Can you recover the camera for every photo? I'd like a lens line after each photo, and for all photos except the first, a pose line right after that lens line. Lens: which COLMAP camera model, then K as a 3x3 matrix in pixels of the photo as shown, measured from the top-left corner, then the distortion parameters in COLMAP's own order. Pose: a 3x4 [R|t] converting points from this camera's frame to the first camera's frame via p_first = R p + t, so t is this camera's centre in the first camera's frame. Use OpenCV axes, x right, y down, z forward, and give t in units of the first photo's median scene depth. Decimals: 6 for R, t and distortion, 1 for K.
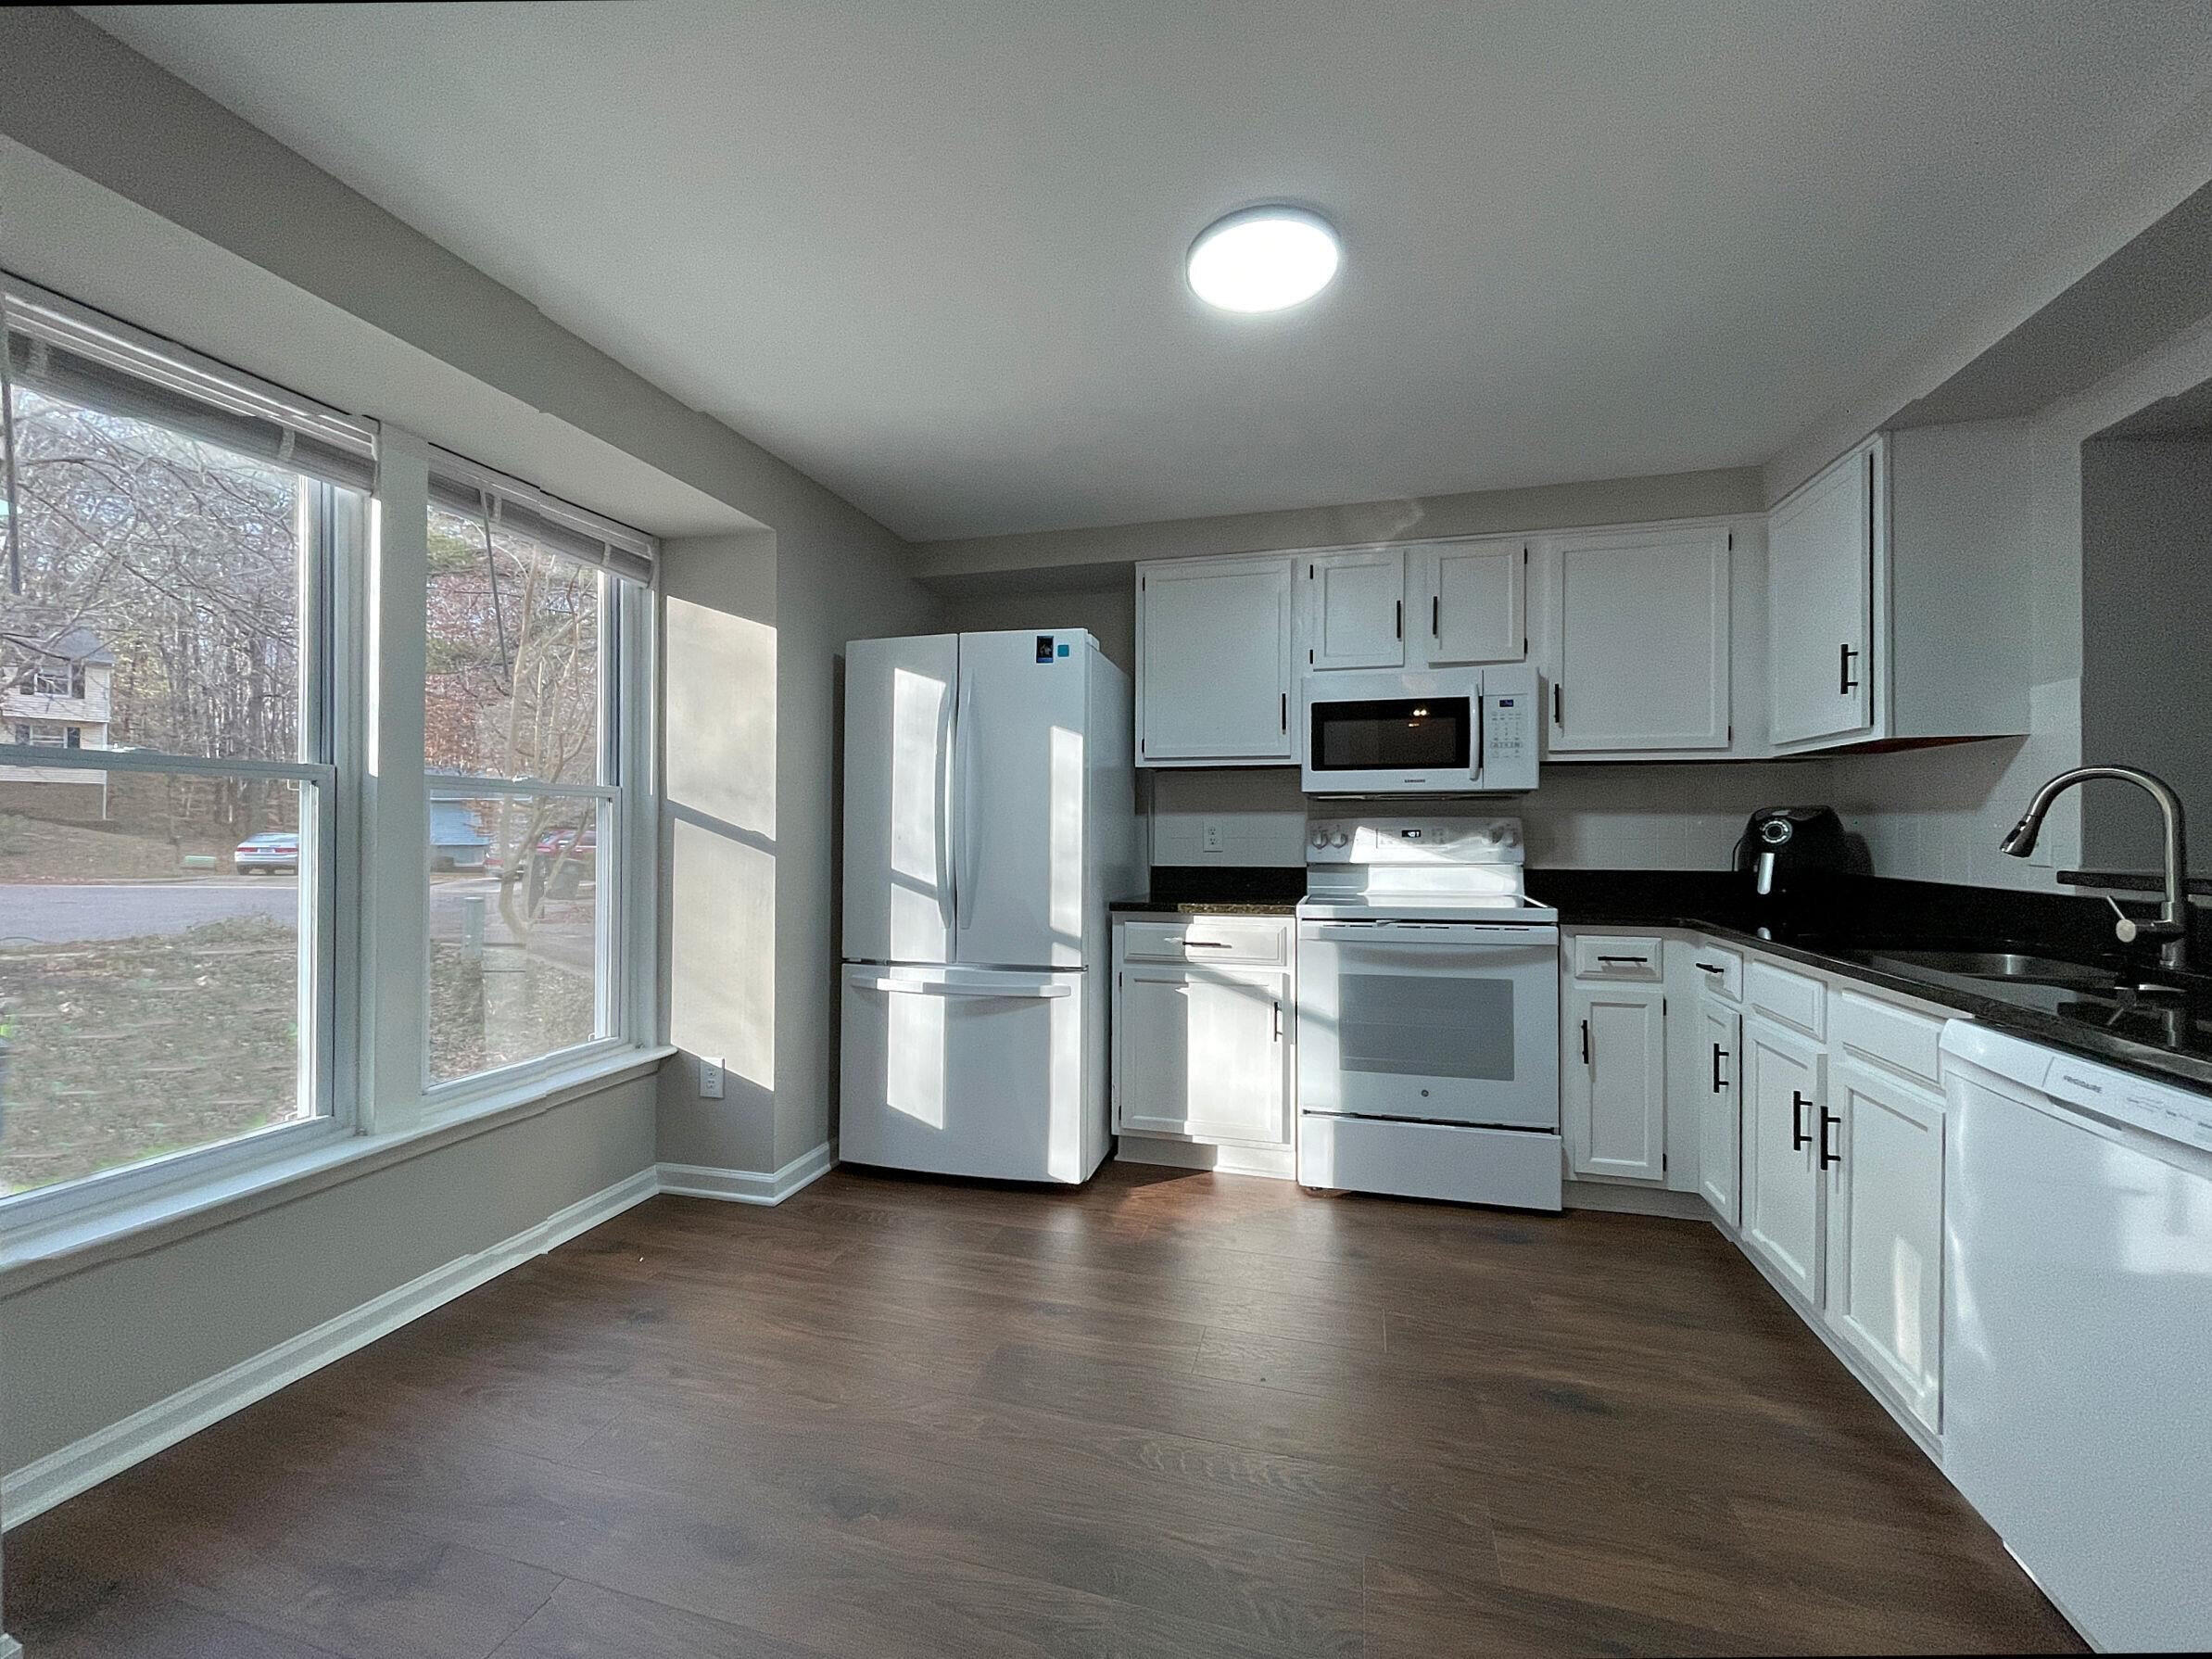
lens RADIAL K [[899.3, 0, 1106.0], [0, 899.3, 829.5], [0, 0, 1]] dist [-0.002927, -0.000092]
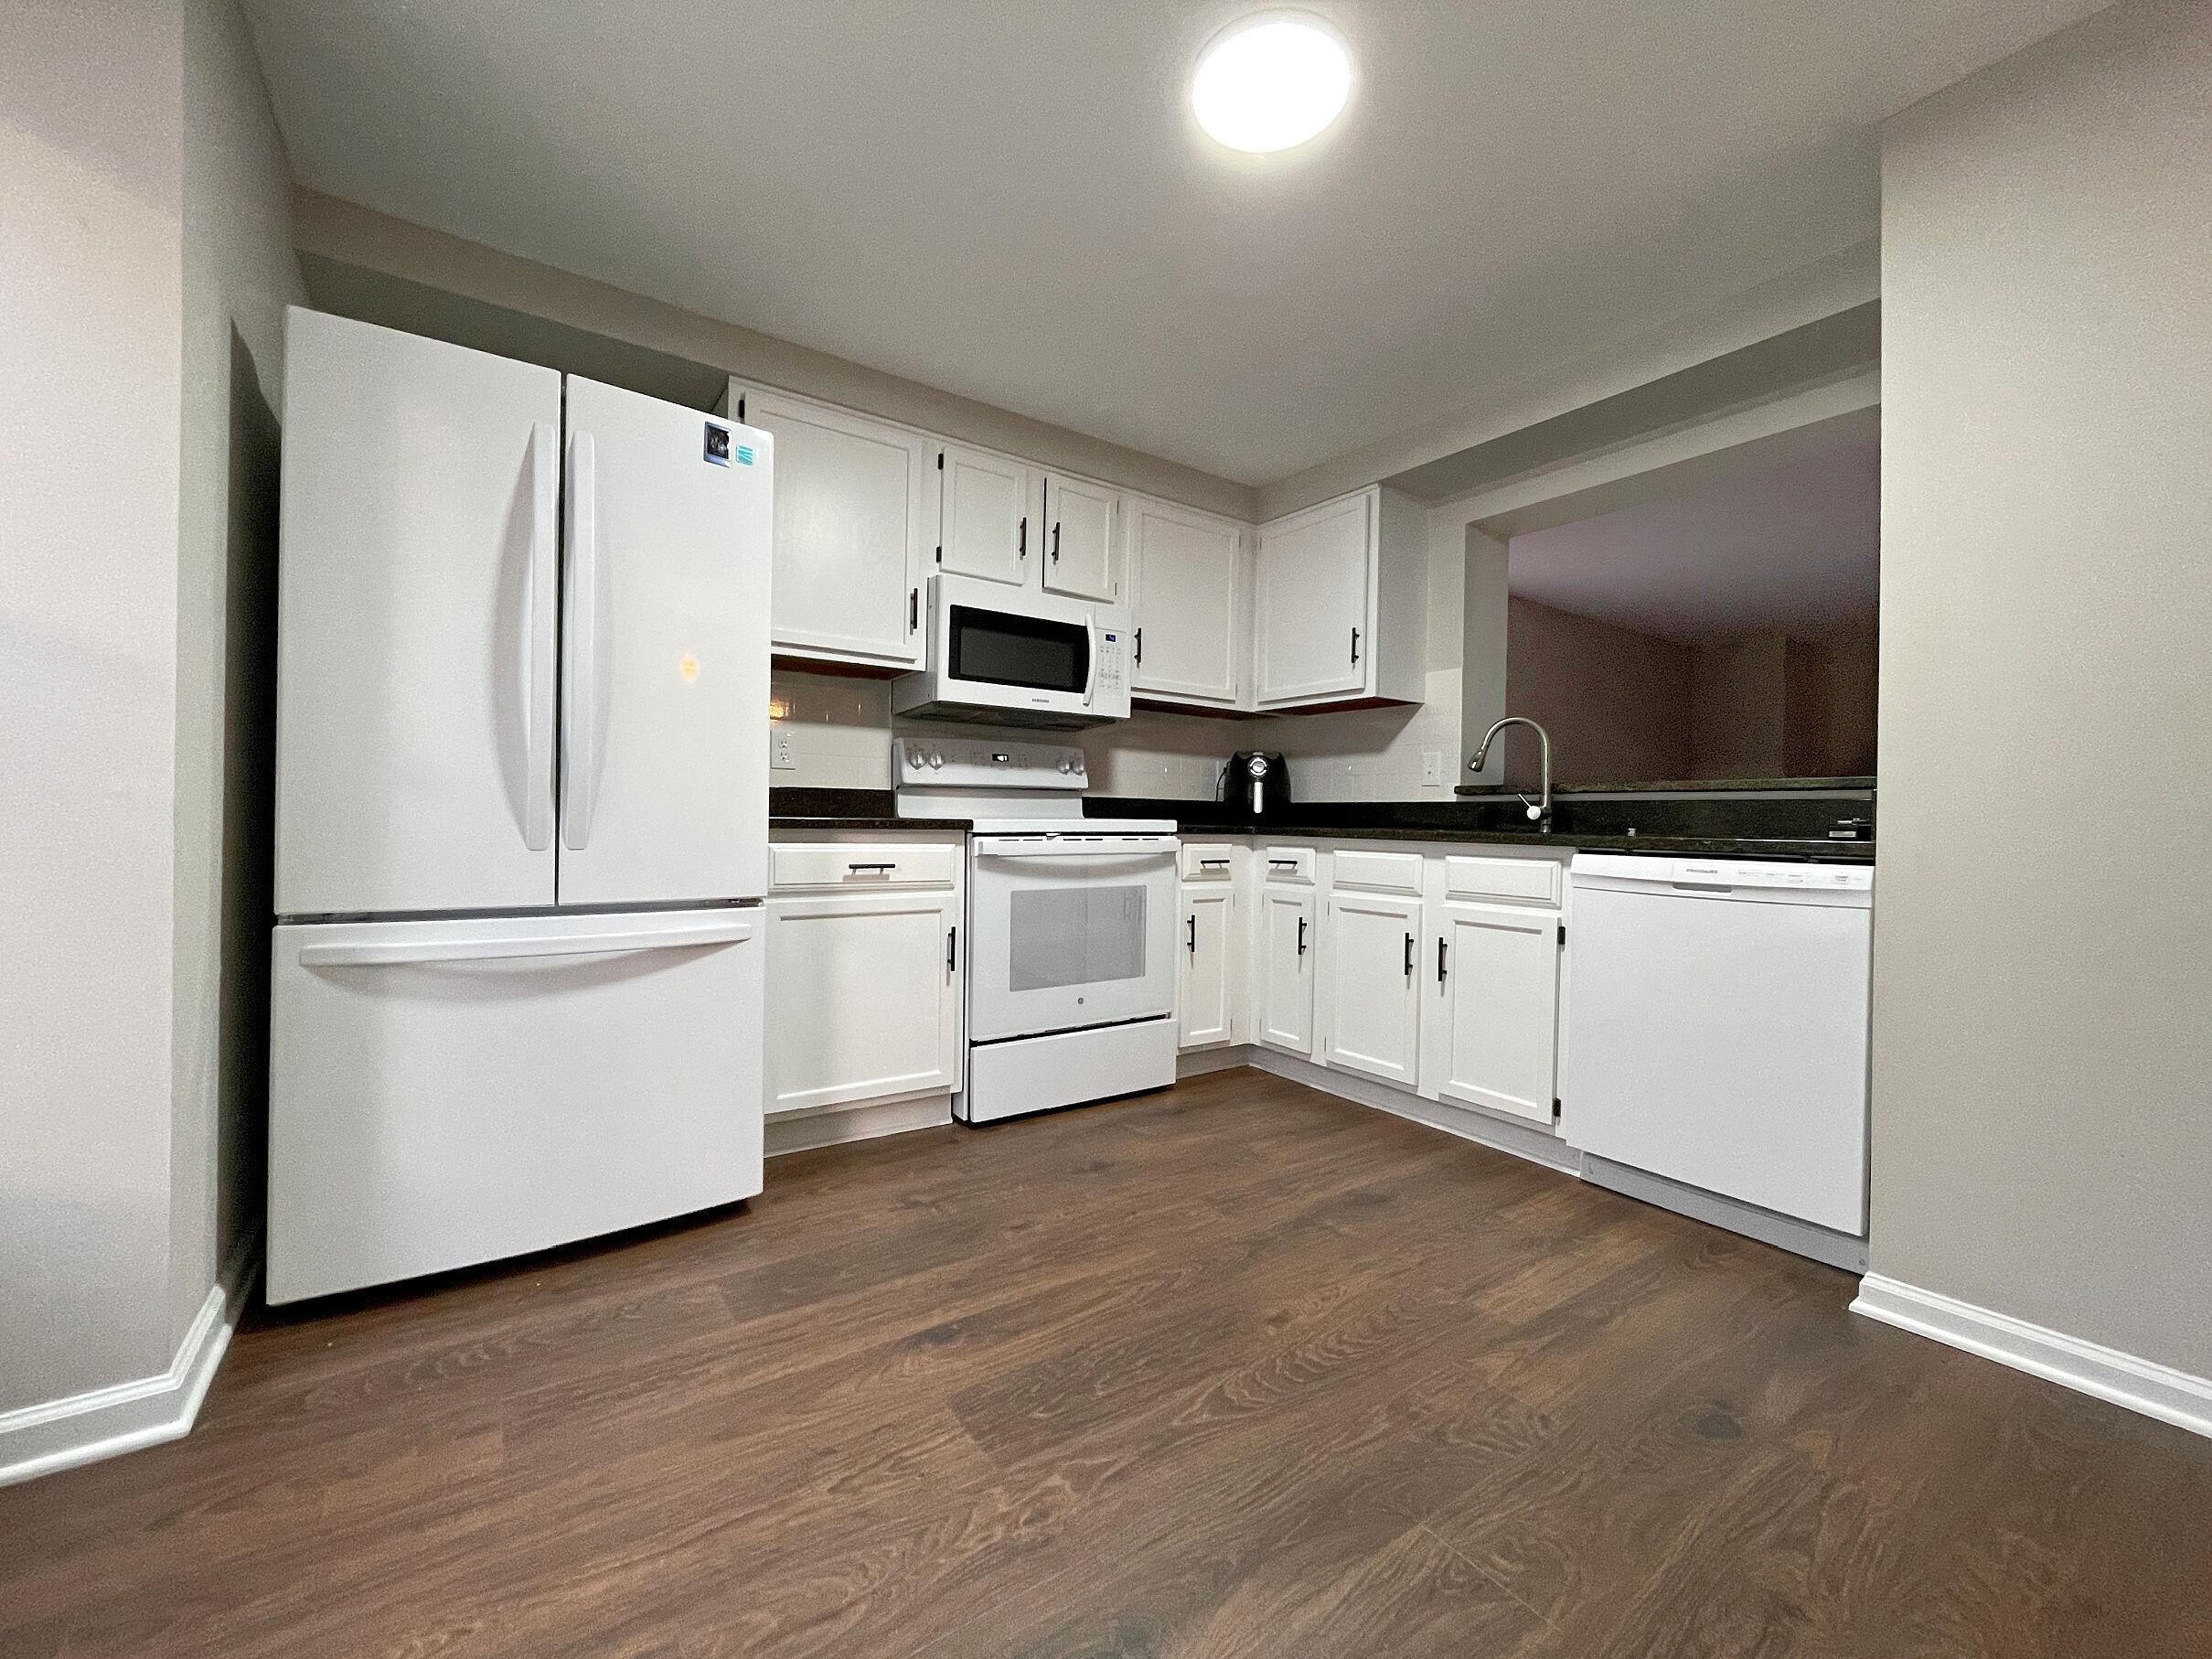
lens RADIAL K [[888.2, 0, 1100.5], [0, 888.2, 825.2], [0, 0, 1]] dist [-0.001239, -0.000238]
pose [[0.639946, 0.008355, 0.768374, -0.404042], [-0.020154, 0.999779, 0.005915, 0.083646], [-0.768155, -0.019271, 0.639973, 0.328594]]
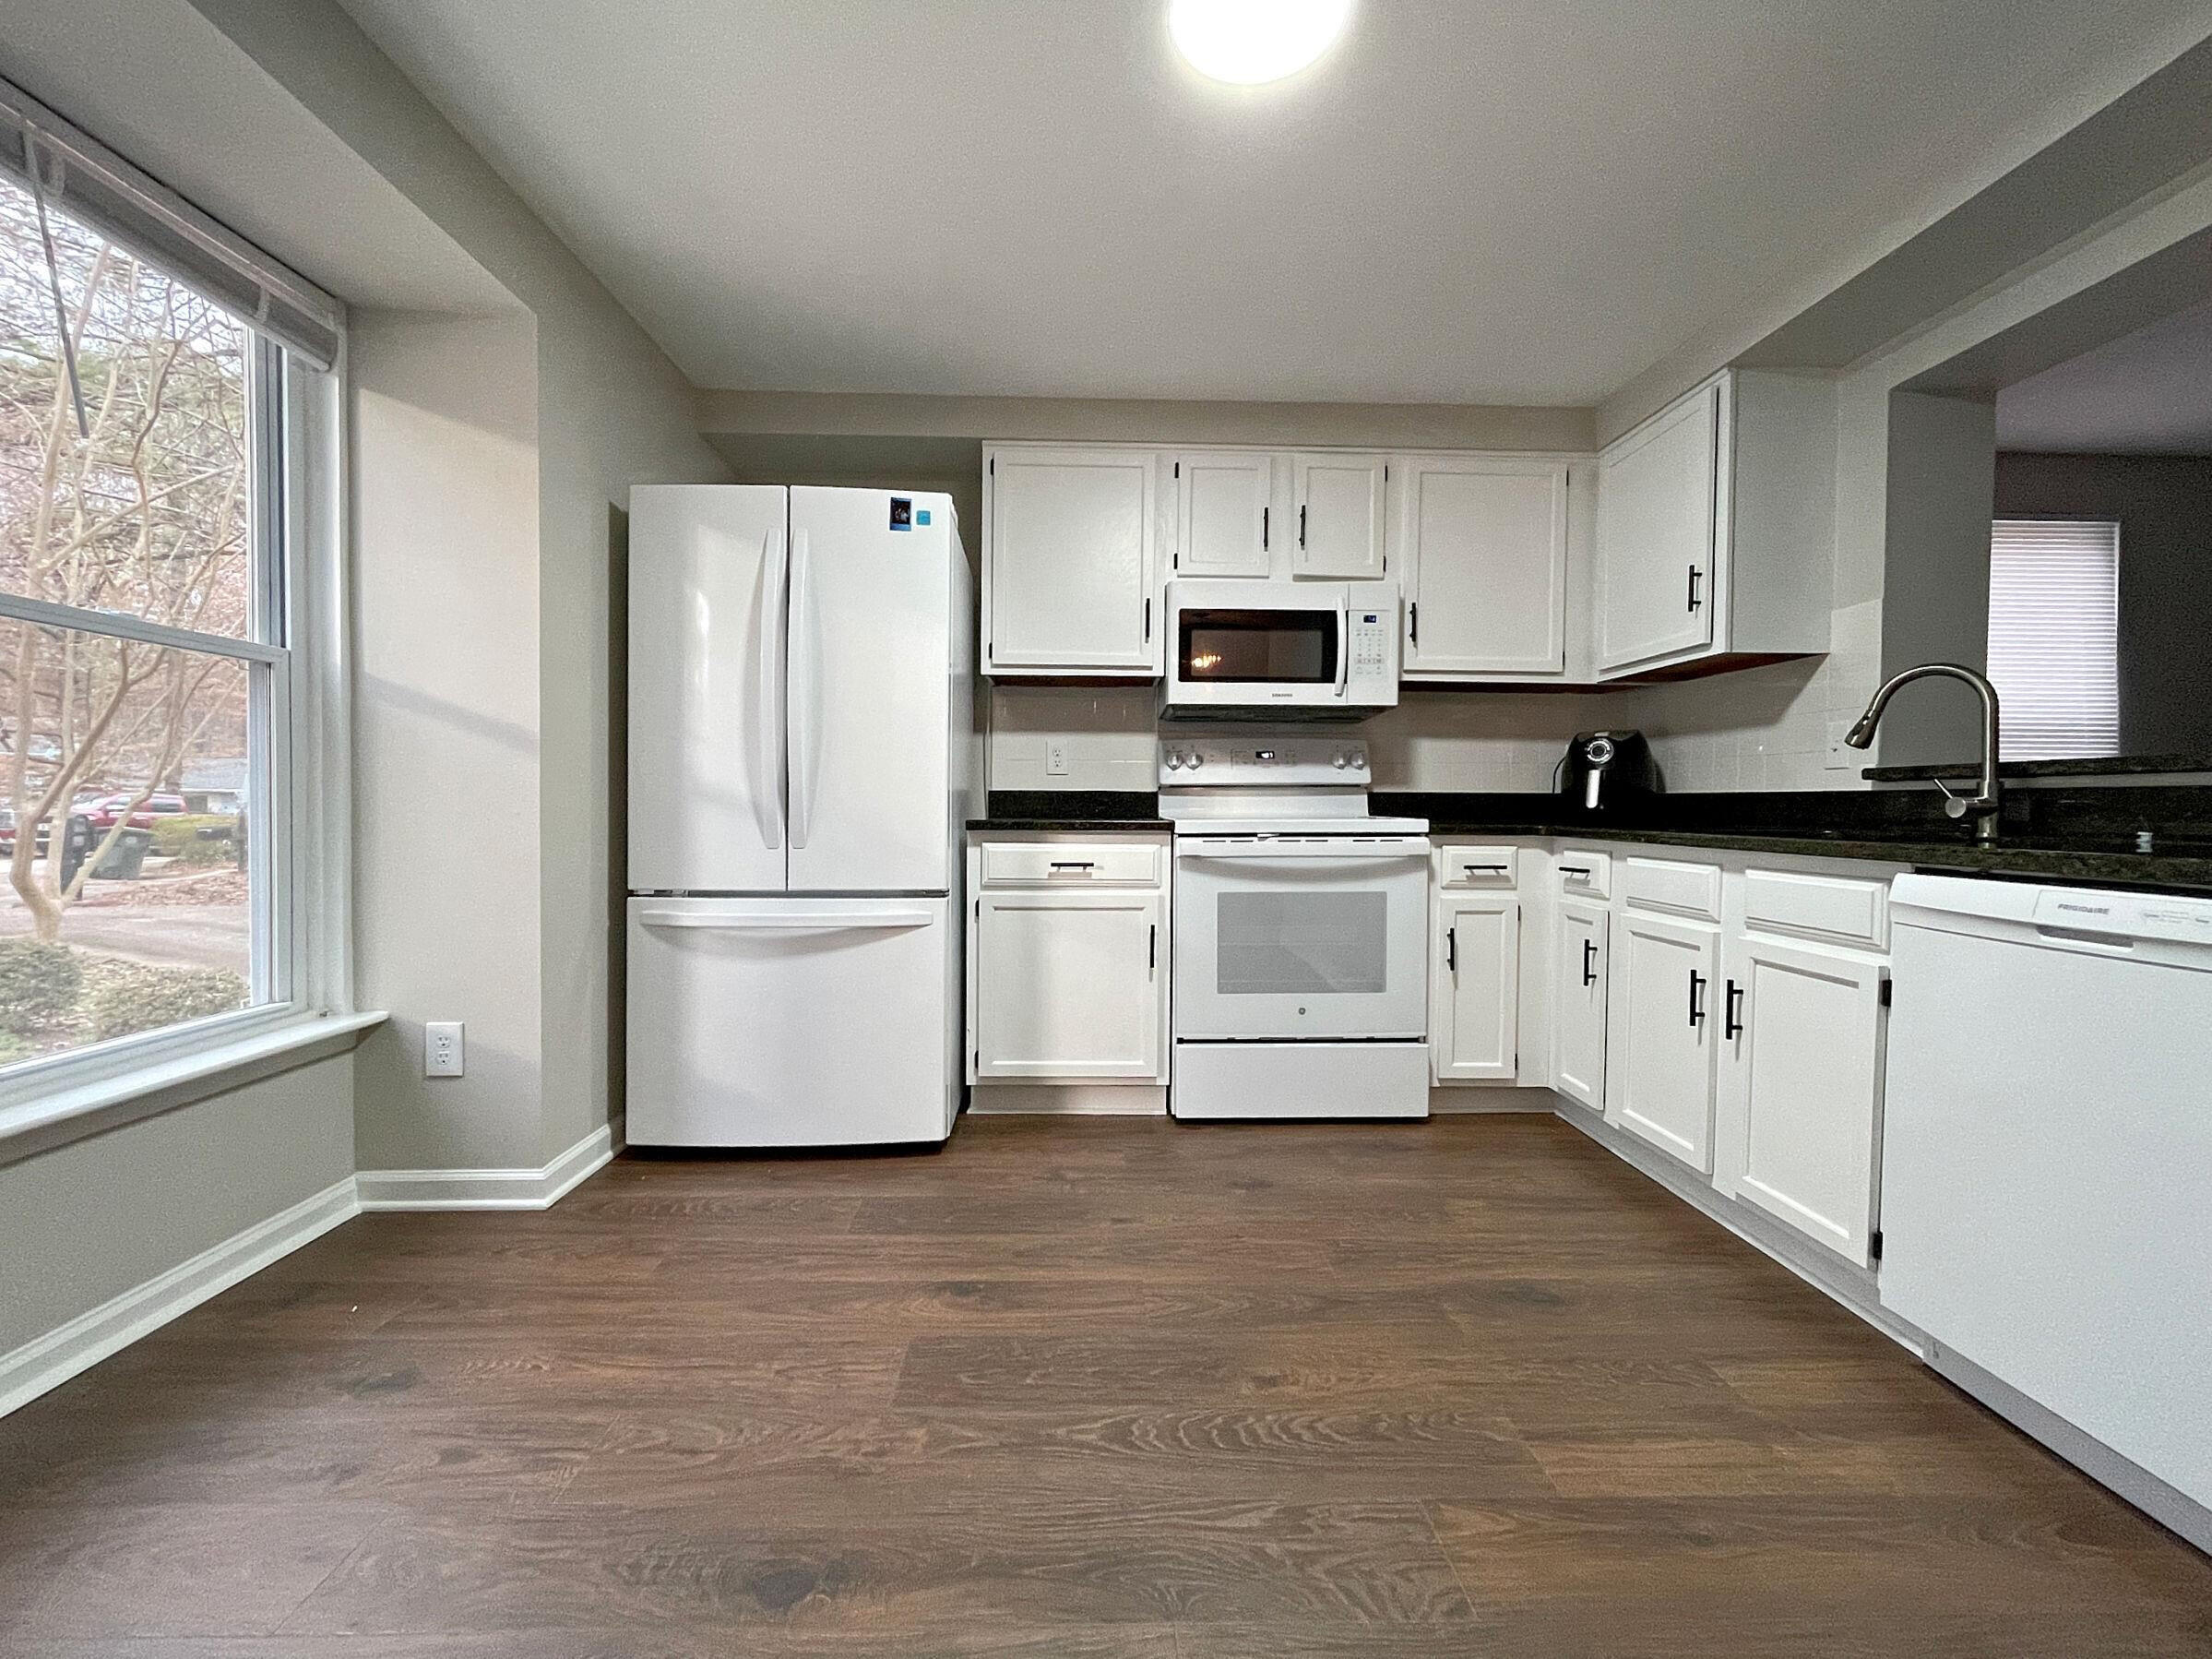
lens RADIAL K [[895.5, 0, 1103.8], [0, 895.5, 824.8], [0, 0, 1]] dist [-0.000992, 0.000615]
pose [[0.956104, -0.000152, 0.293027, -0.131999], [-0.007557, 0.999654, 0.025178, 0.066973], [-0.292930, -0.026287, 0.955773, 0.138361]]
